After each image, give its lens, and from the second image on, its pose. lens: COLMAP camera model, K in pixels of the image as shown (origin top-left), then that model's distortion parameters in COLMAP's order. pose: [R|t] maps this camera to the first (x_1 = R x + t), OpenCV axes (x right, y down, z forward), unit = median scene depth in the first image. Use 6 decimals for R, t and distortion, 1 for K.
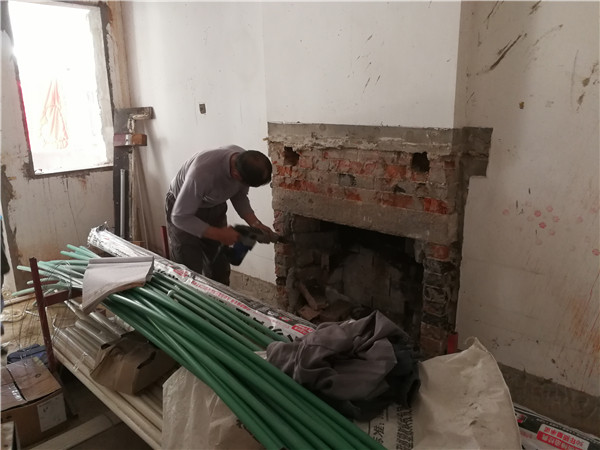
lens RADIAL K [[488.4, 0, 300.6], [0, 488.4, 233.0], [0, 0, 1]] dist [-0.002230, -0.009977]
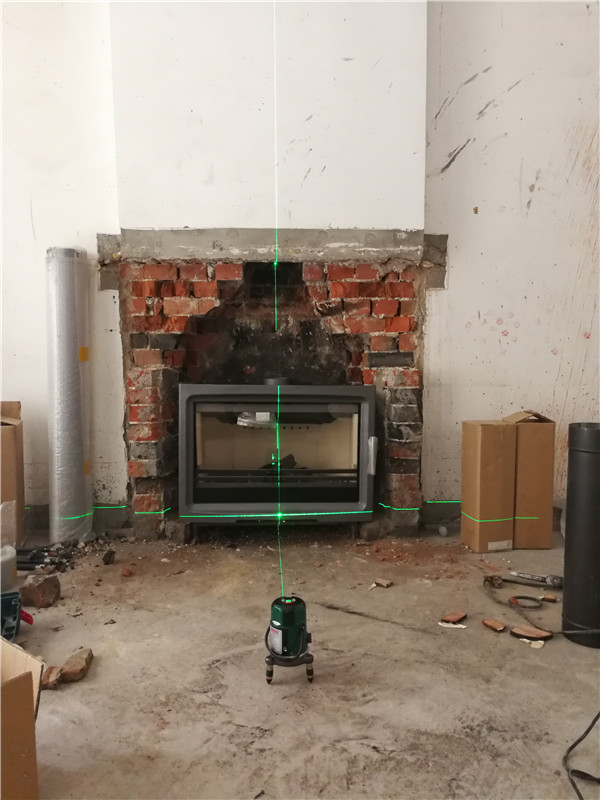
lens RADIAL K [[637.6, 0, 300.0], [0, 637.6, 400.0], [0, 0, 1]] dist [0.016553, -0.011969]
pose [[0.712146, -0.059690, 0.699490, -0.658085], [0.184012, 0.977413, -0.103935, 0.162711], [-0.677487, 0.202732, 0.707044, 0.386927]]
